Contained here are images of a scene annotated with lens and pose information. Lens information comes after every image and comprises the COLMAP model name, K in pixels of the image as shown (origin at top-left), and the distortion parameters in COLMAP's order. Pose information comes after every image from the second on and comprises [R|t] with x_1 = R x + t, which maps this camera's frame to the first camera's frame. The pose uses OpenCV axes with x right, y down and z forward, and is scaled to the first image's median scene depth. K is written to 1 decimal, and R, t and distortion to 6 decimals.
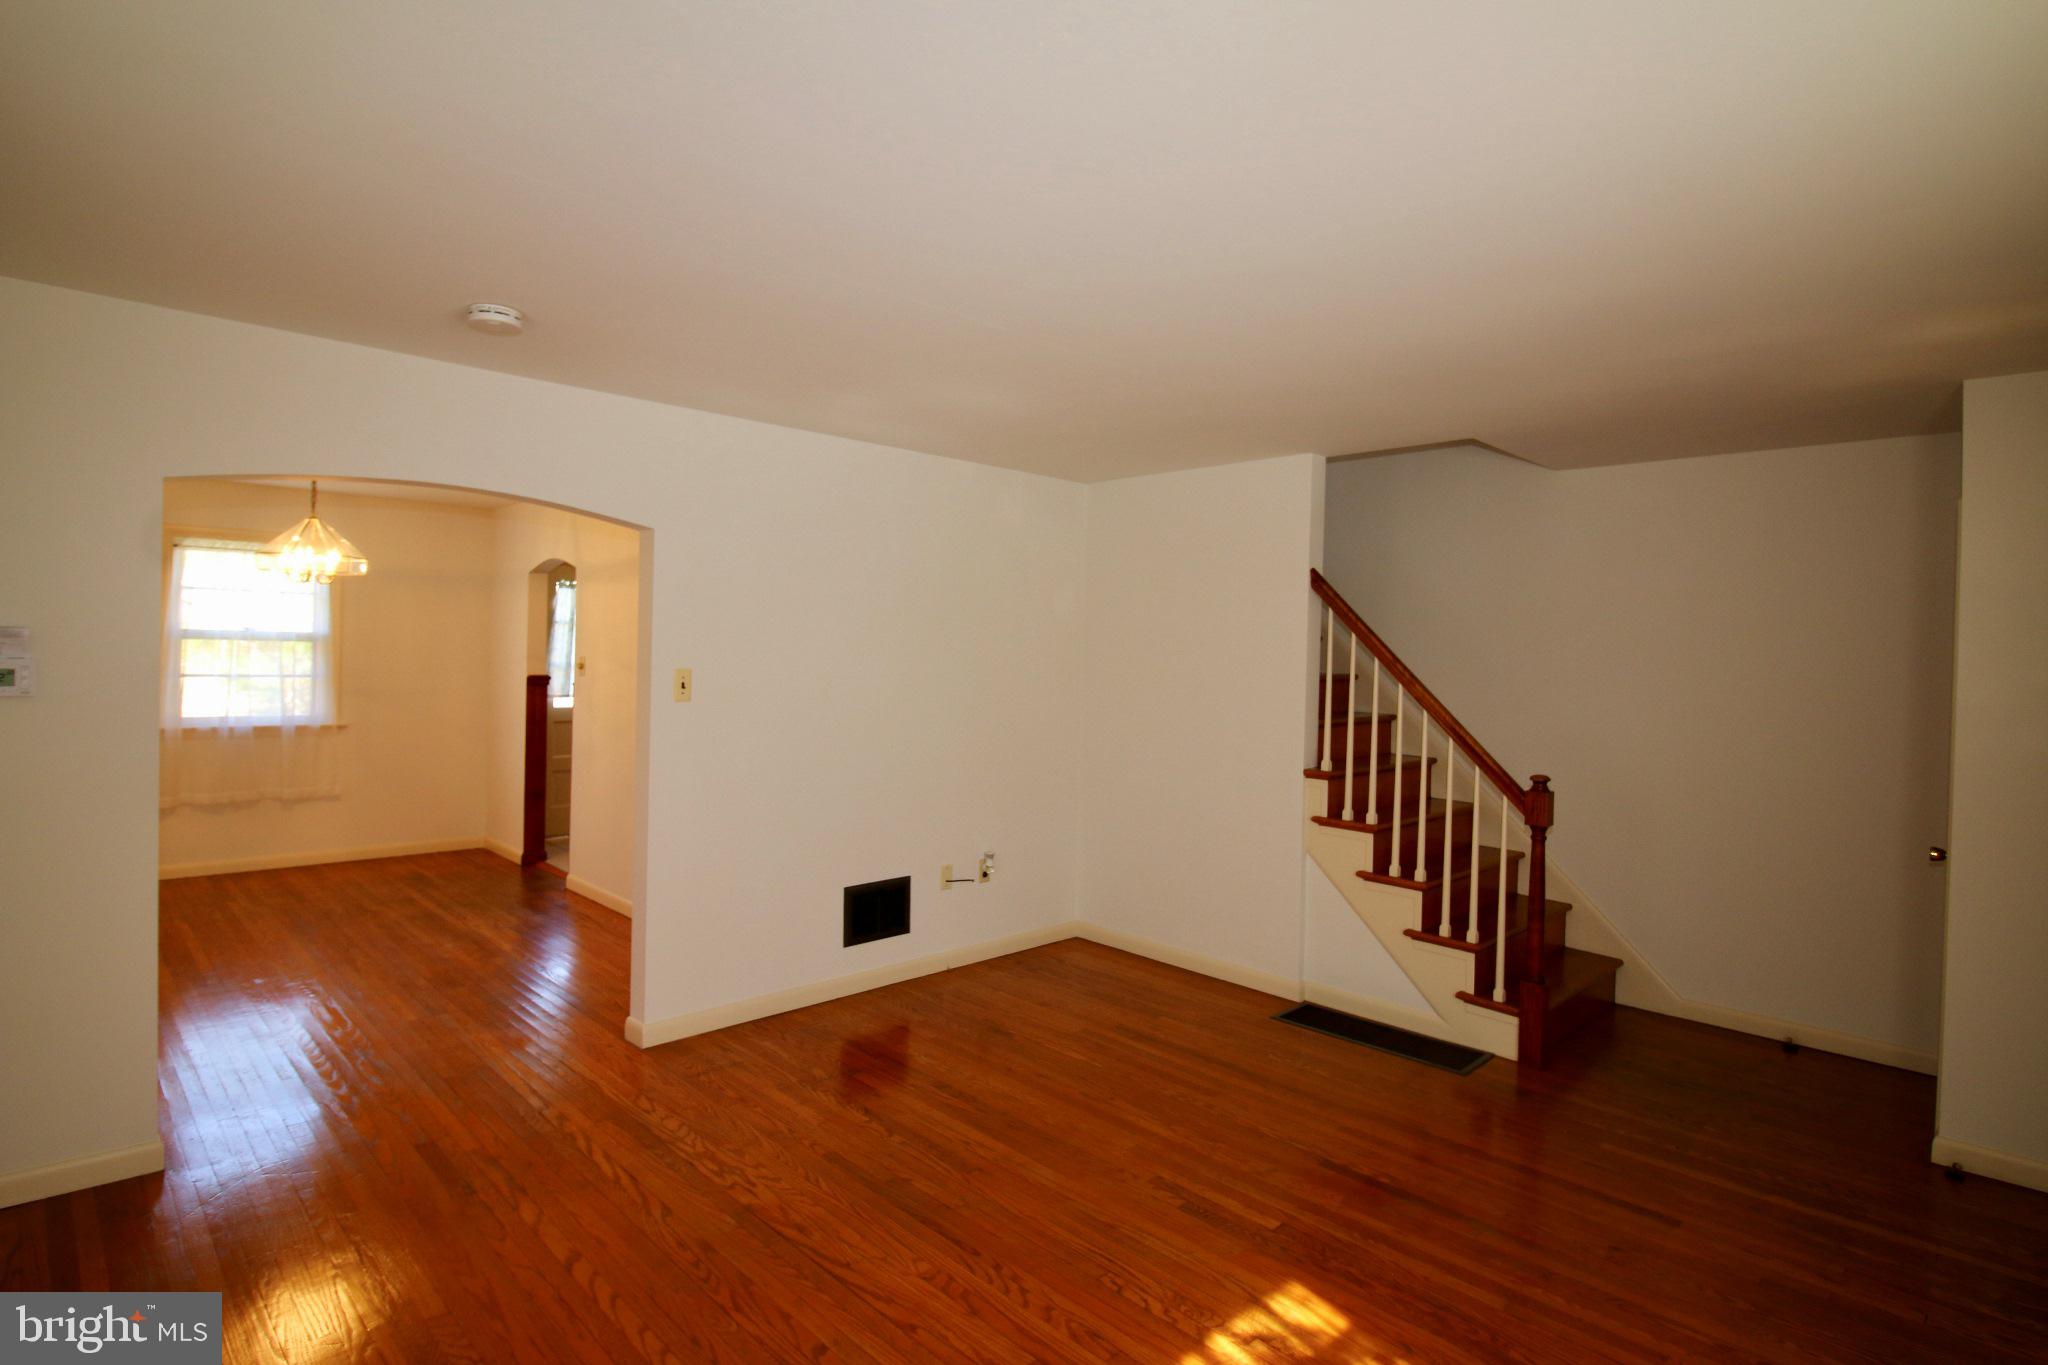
lens RADIAL K [[1036.6, 0, 1020.4], [0, 1036.6, 676.4], [0, 0, 1]] dist [-0.009413, -0.002504]
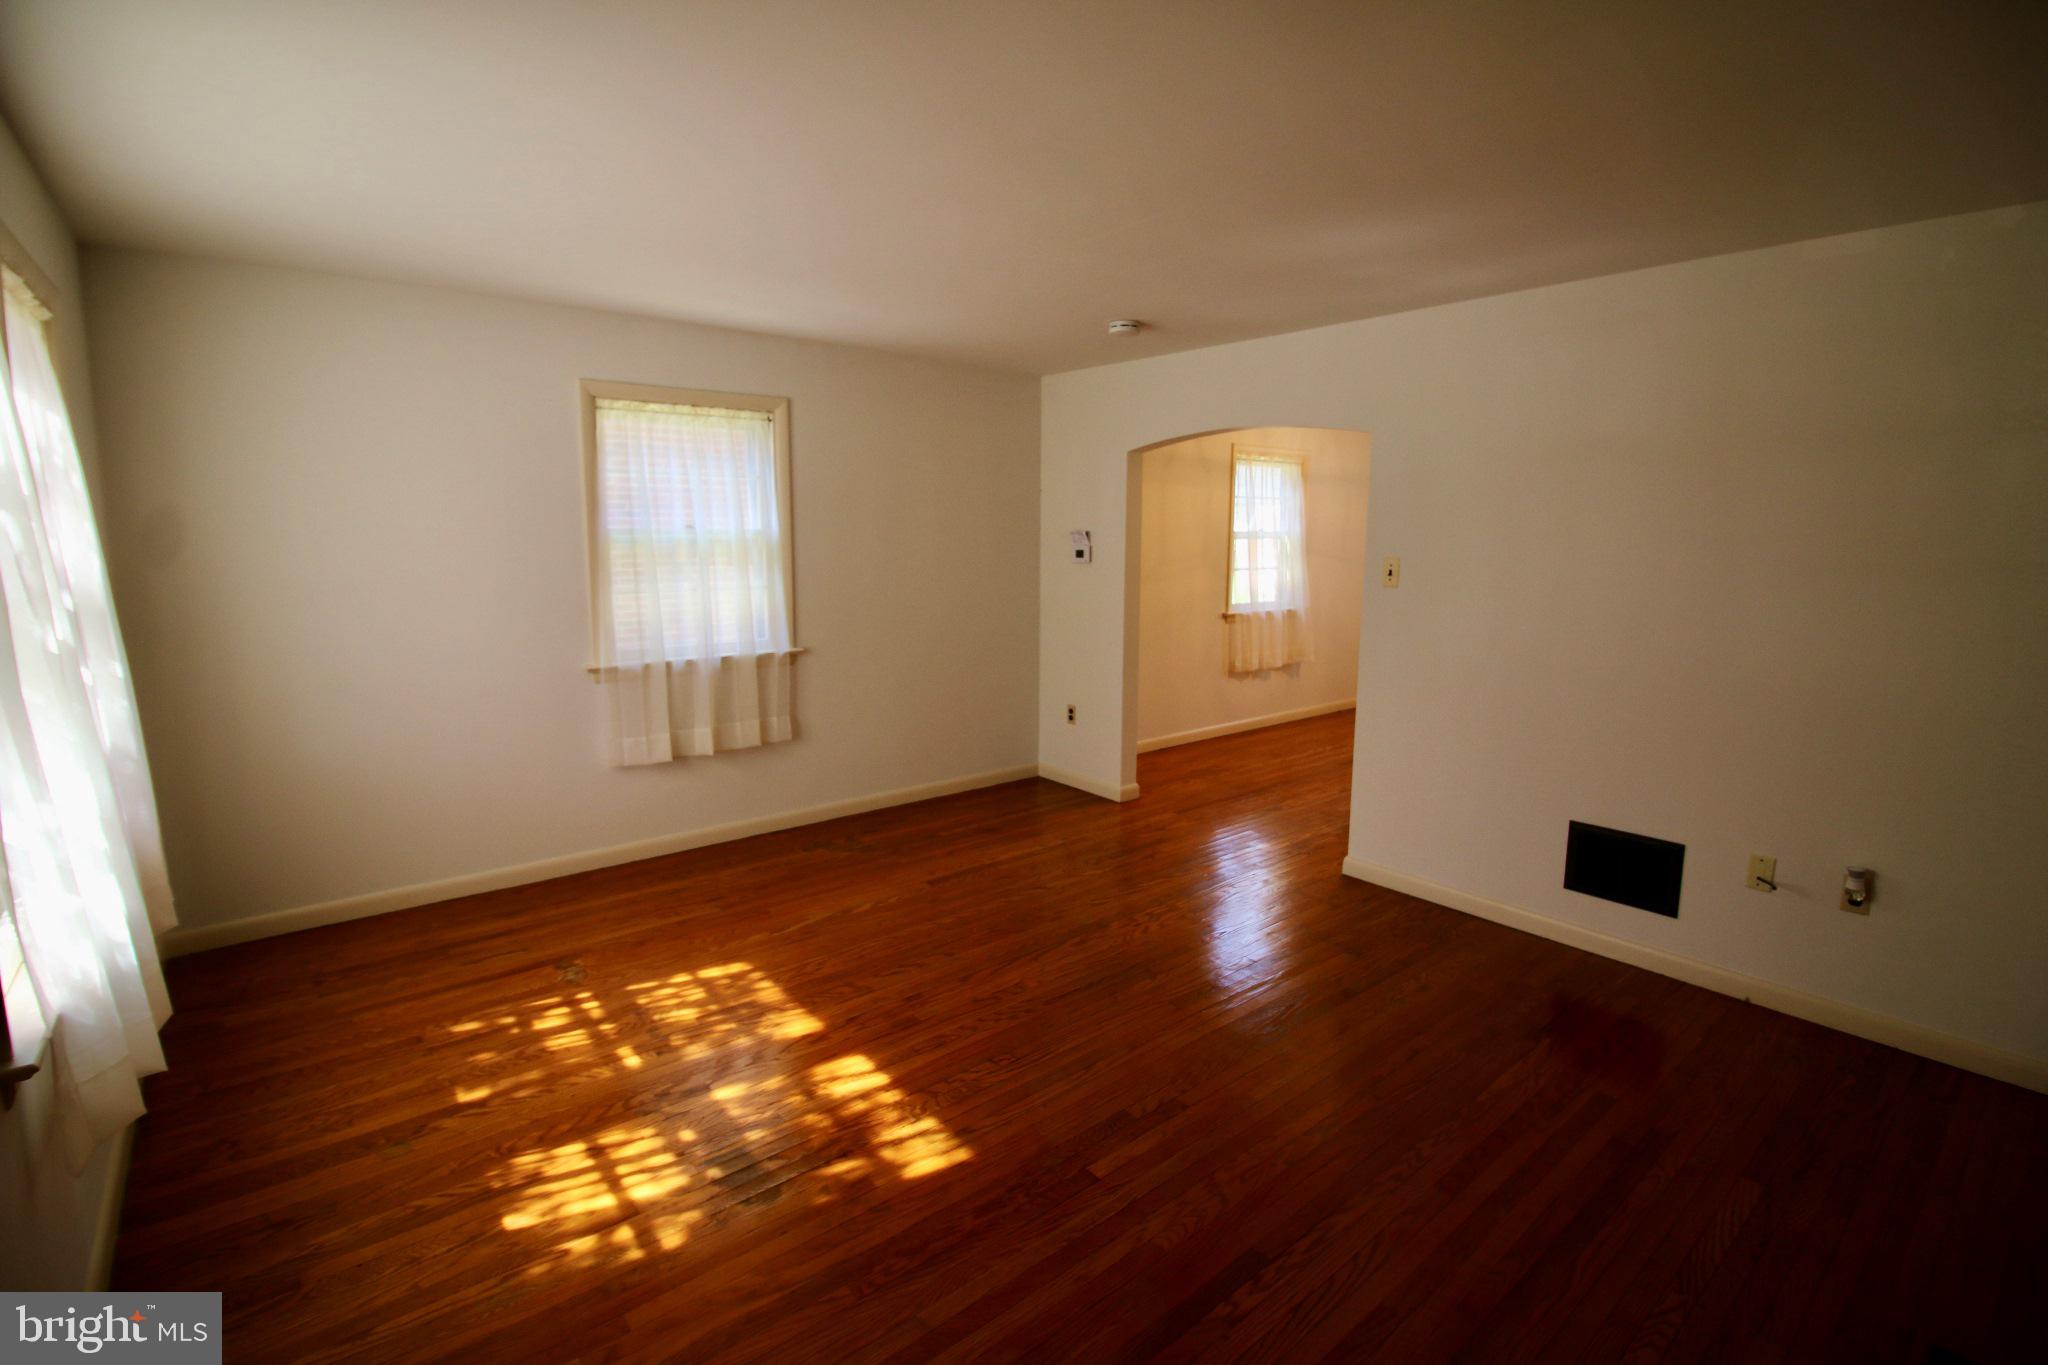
lens RADIAL K [[938.2, 0, 1025.9], [0, 938.2, 671.1], [0, 0, 1]] dist [-0.007542, -0.004010]
pose [[-0.081953, 0.124375, -0.988845, 0.849668], [-0.039140, 0.991015, 0.127892, 0.000418], [0.995867, 0.049184, -0.076348, 0.835191]]
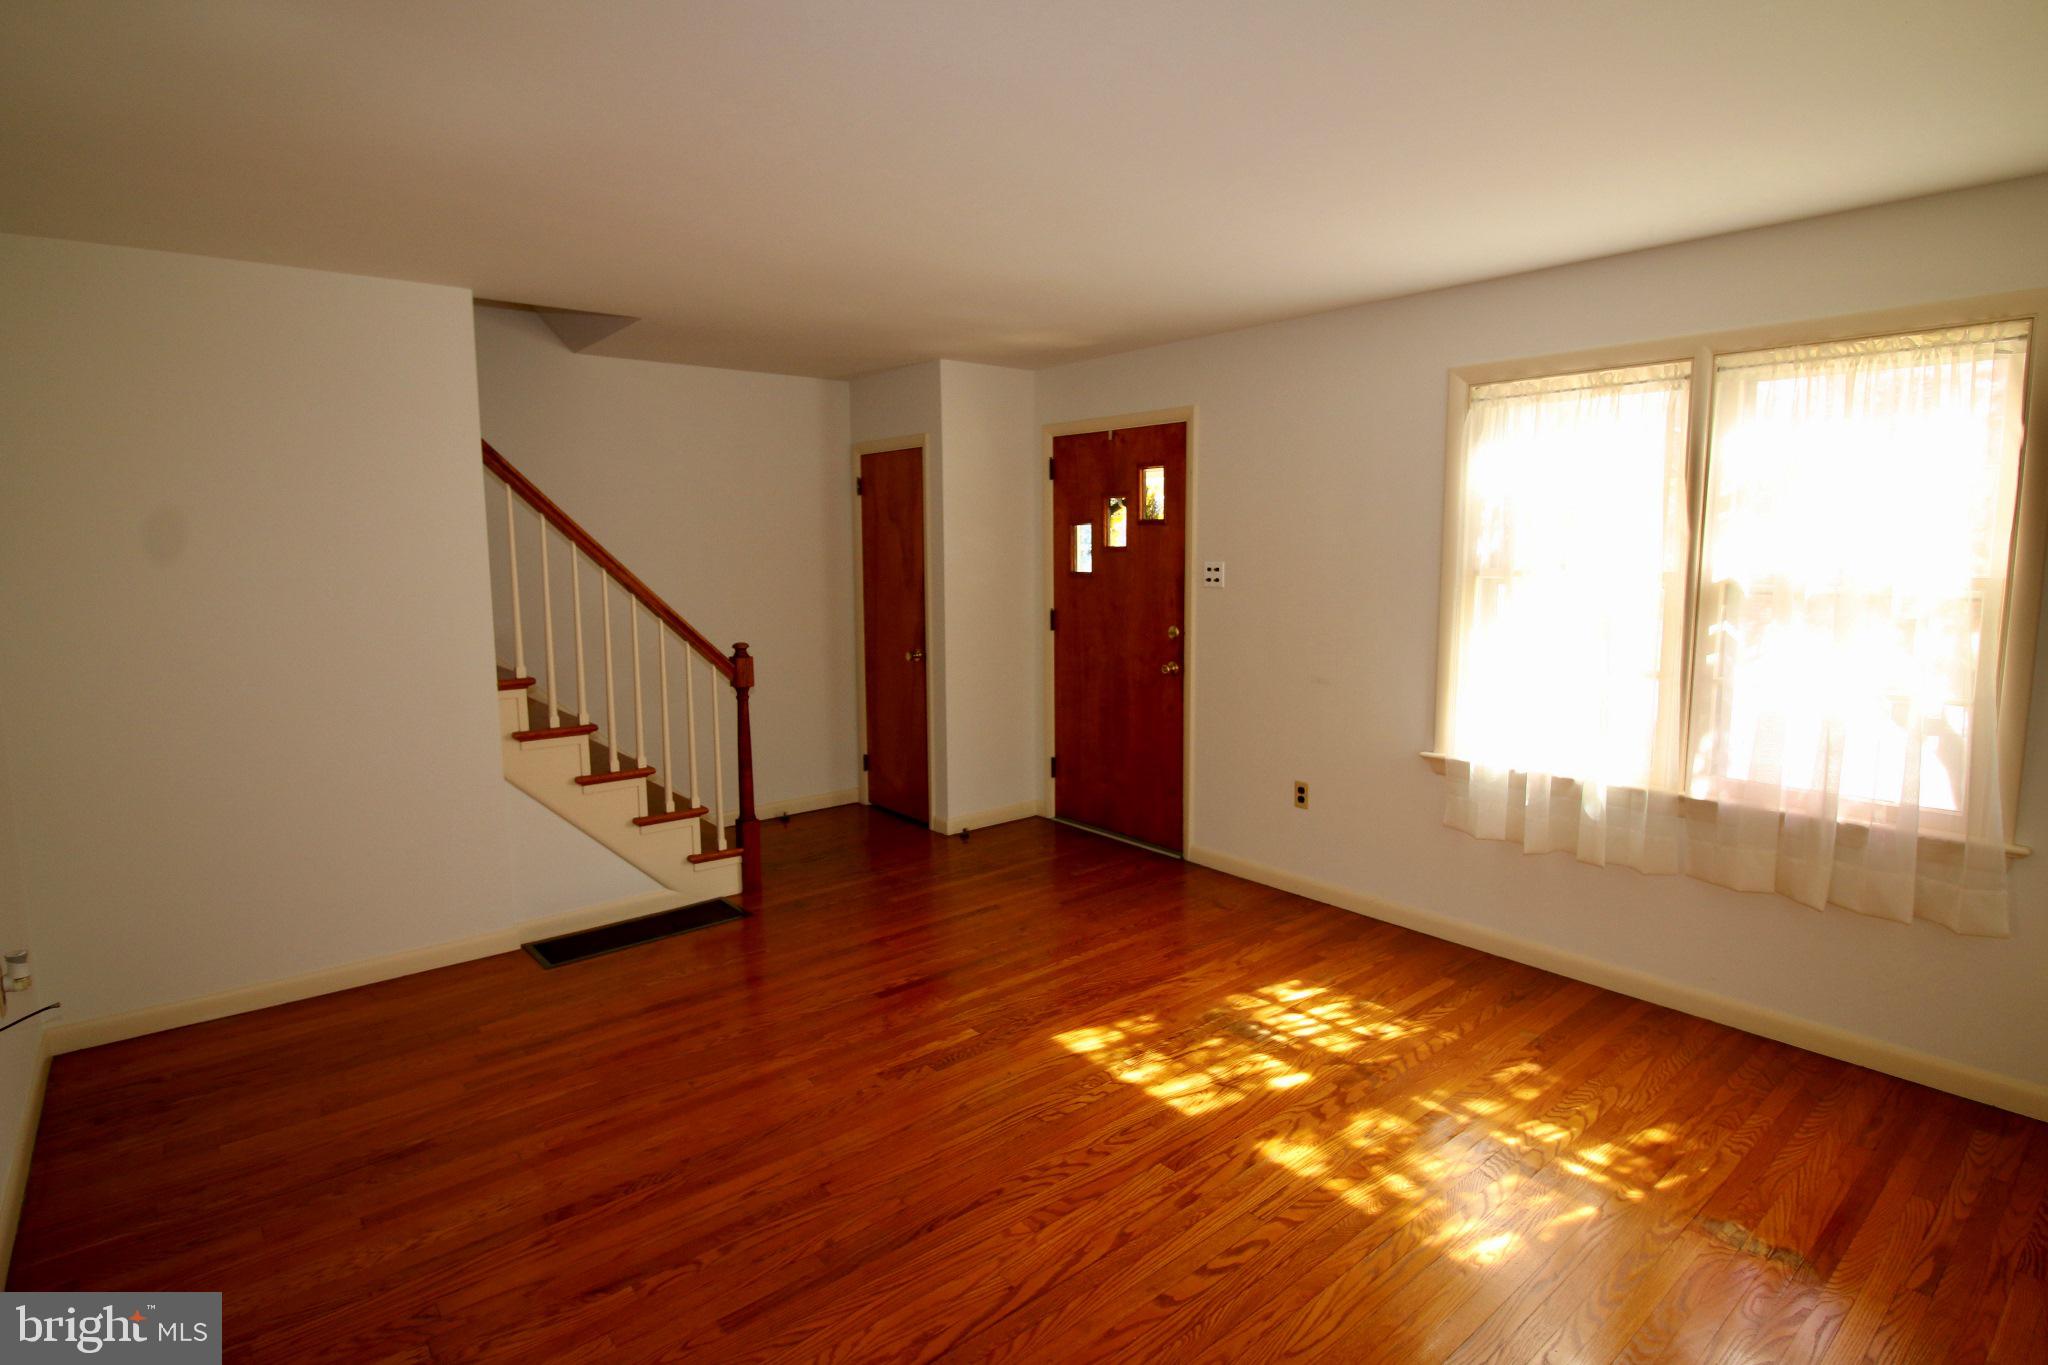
lens RADIAL K [[1036.6, 0, 1010.7], [0, 1036.6, 677.1], [0, 0, 1]] dist [-0.009413, -0.002504]
pose [[0.092543, -0.156802, 0.983285, -0.712846], [0.038699, 0.987343, 0.153807, -0.036412], [-0.994956, 0.023818, 0.097440, 0.710648]]
